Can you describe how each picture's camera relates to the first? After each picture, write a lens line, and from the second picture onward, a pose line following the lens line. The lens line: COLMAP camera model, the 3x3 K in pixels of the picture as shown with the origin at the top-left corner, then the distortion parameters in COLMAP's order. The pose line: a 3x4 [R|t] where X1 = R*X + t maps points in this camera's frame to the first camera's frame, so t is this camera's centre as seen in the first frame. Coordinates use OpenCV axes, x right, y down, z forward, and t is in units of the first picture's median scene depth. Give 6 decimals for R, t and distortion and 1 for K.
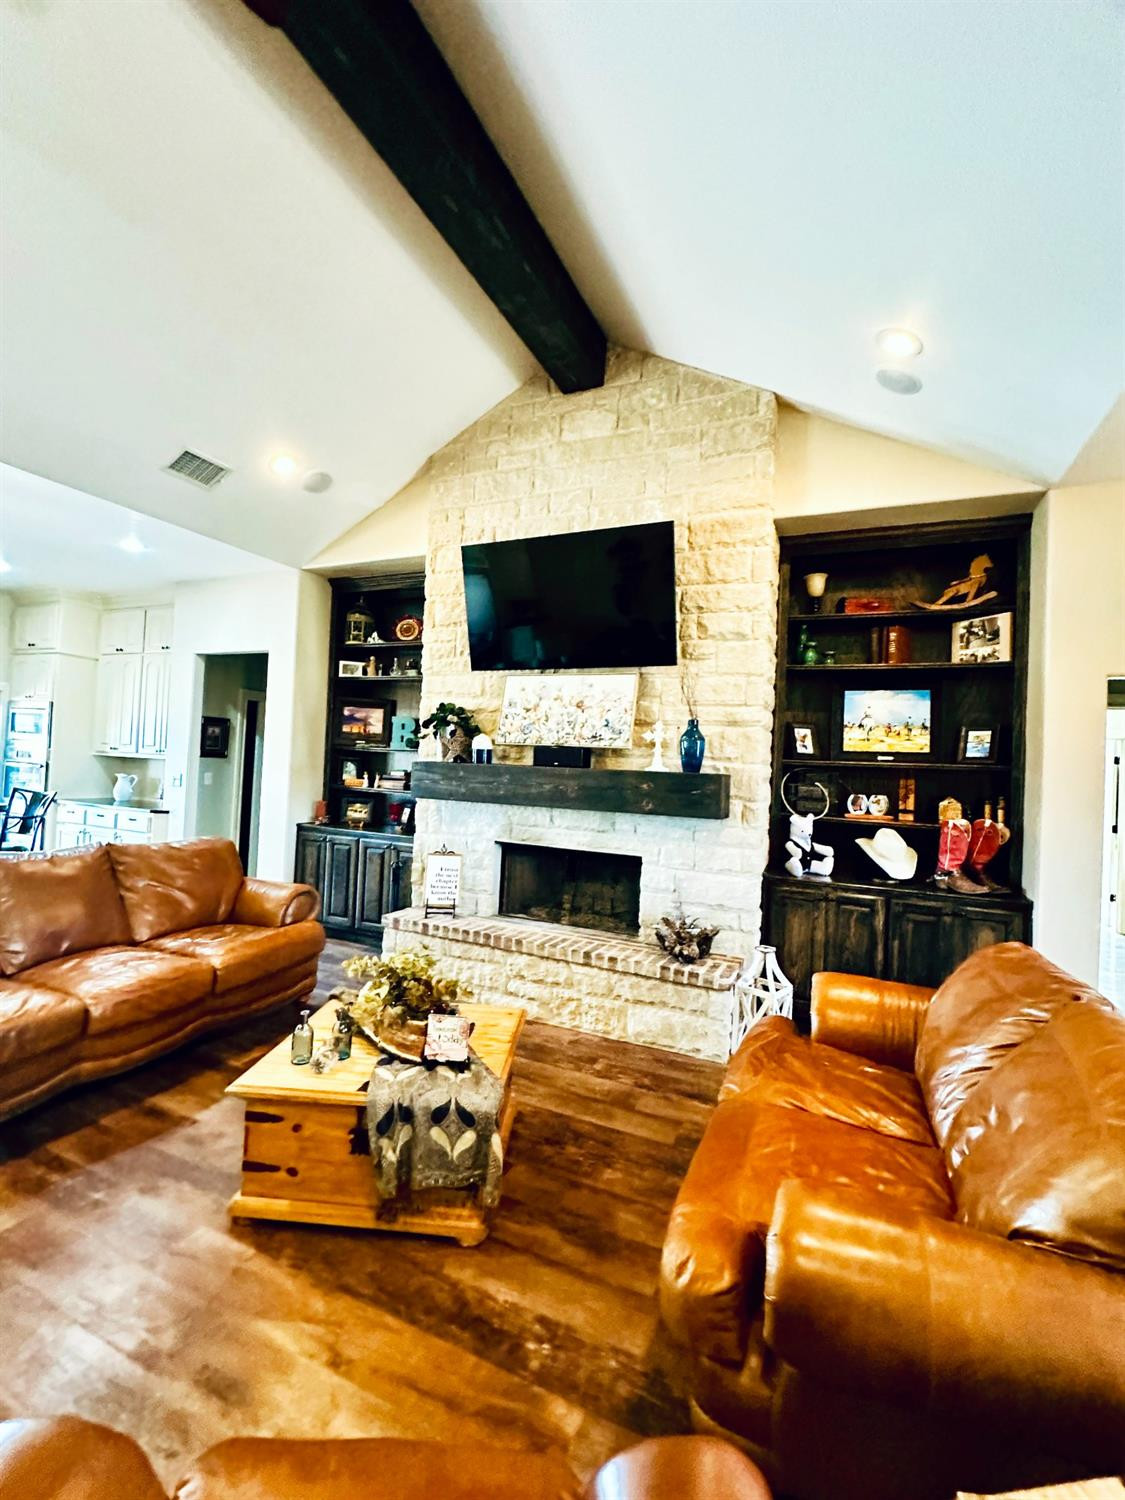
lens RADIAL K [[620.9, 0, 565.7], [0, 620.9, 749.7], [0, 0, 1]] dist [-0.008772, -0.000851]
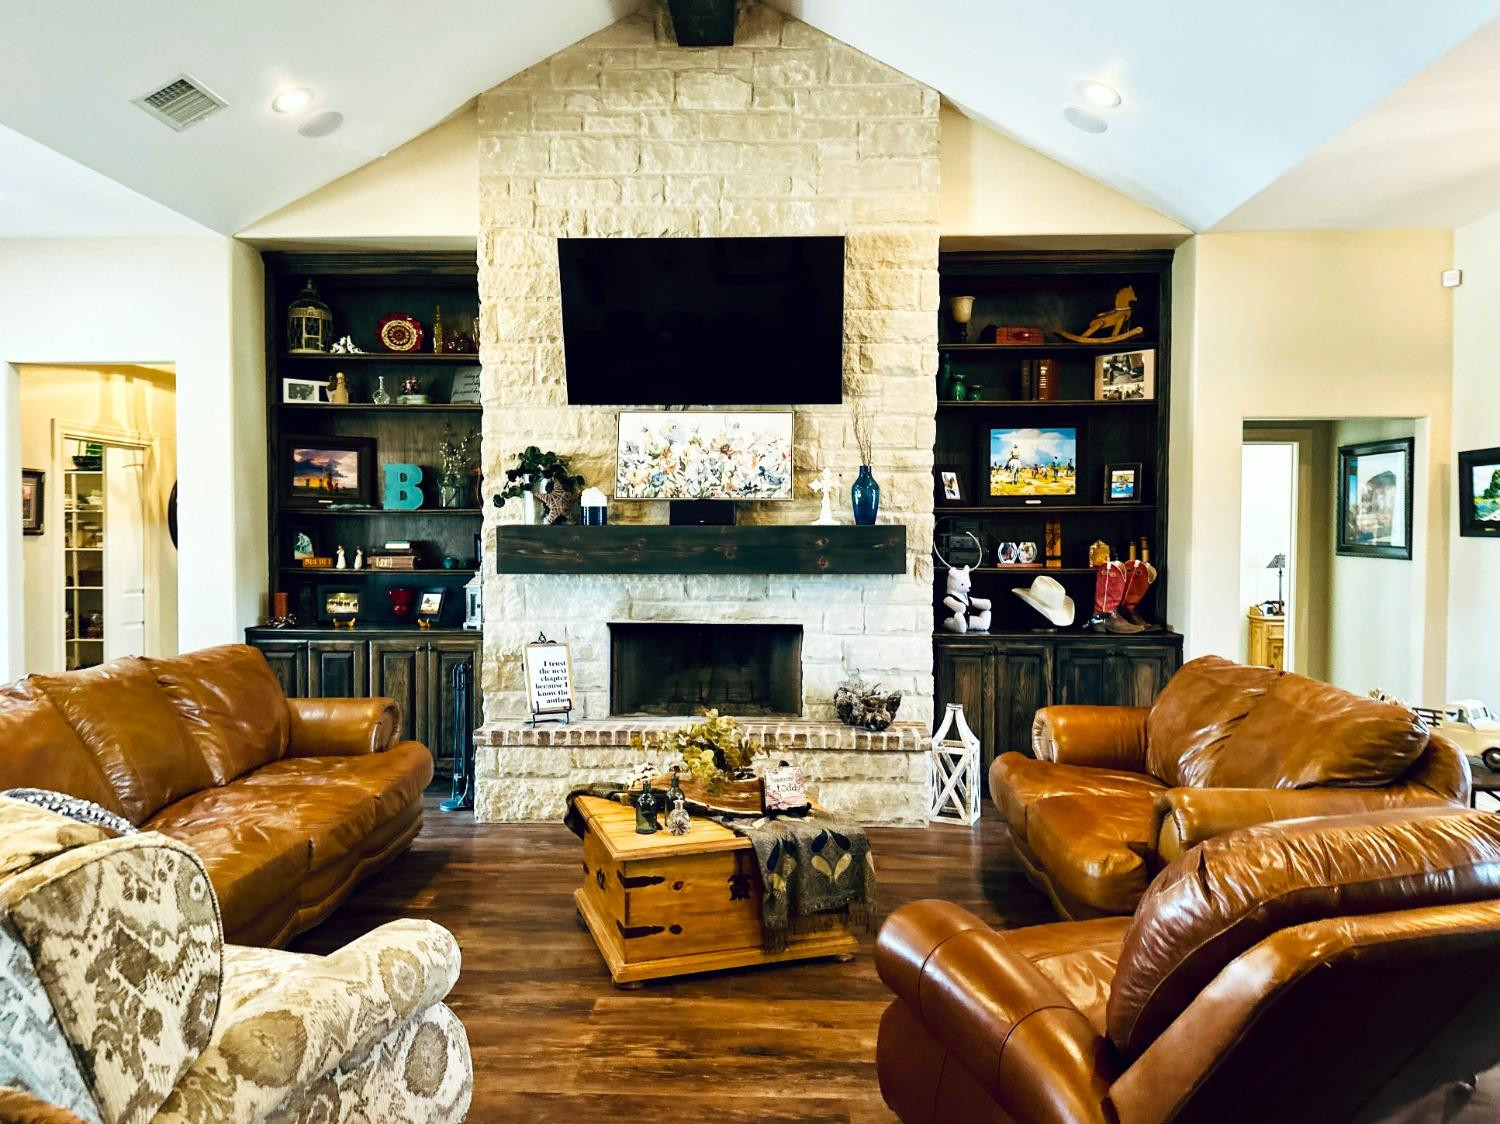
lens RADIAL K [[1004.9, 0, 749.7], [0, 1004.9, 559.6], [0, 0, 1]] dist [0.045657, -0.028661]
pose [[0.934838, -0.051517, 0.351317, -0.438198], [0.029735, 0.997302, 0.067120, -0.014709], [-0.353827, -0.052300, 0.933847, -0.280185]]
